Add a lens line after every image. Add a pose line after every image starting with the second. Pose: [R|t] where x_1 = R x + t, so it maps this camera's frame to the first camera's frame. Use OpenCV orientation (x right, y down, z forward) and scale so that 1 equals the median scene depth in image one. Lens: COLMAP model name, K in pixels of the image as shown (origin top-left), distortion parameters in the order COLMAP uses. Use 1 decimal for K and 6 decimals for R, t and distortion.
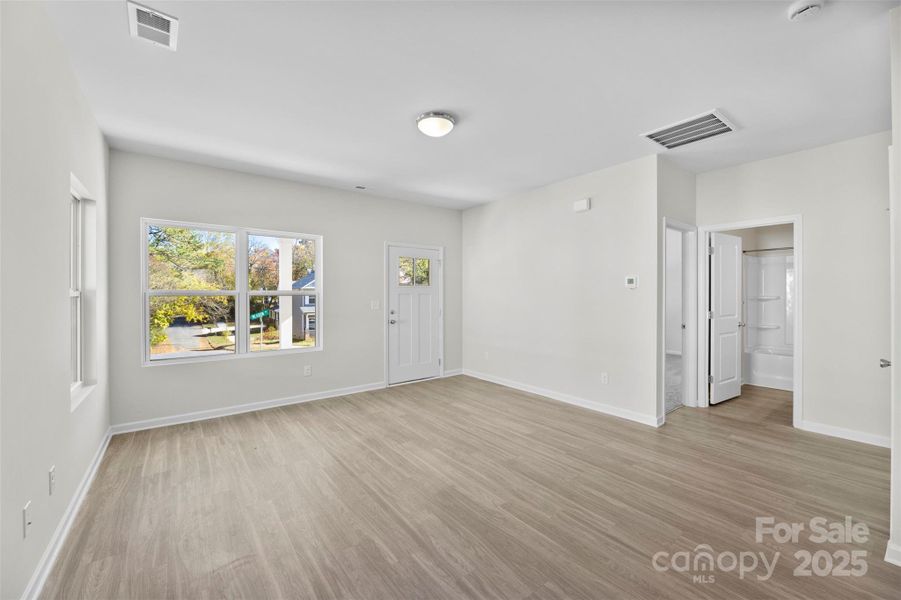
lens RADIAL K [[358.2, 0, 447.2], [0, 358.2, 294.2], [0, 0, 1]] dist [0.000208, -0.000255]
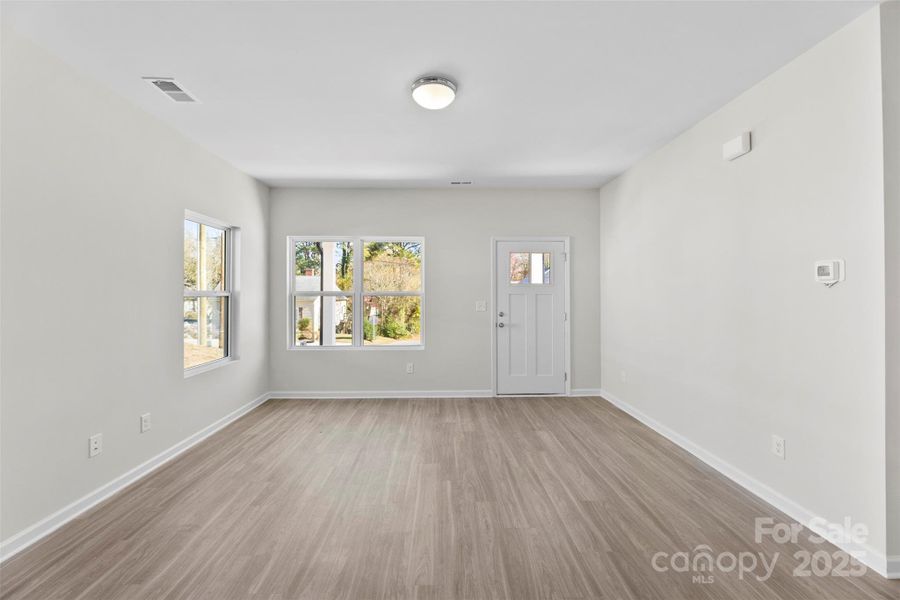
lens RADIAL K [[361.6, 0, 448.3], [0, 361.6, 288.7], [0, 0, 1]] dist [0.001985, -0.000141]
pose [[0.812946, -0.007668, -0.582289, 0.343217], [-0.000147, 0.999911, -0.013371, -0.002804], [0.582339, 0.010956, 0.812872, 0.232870]]
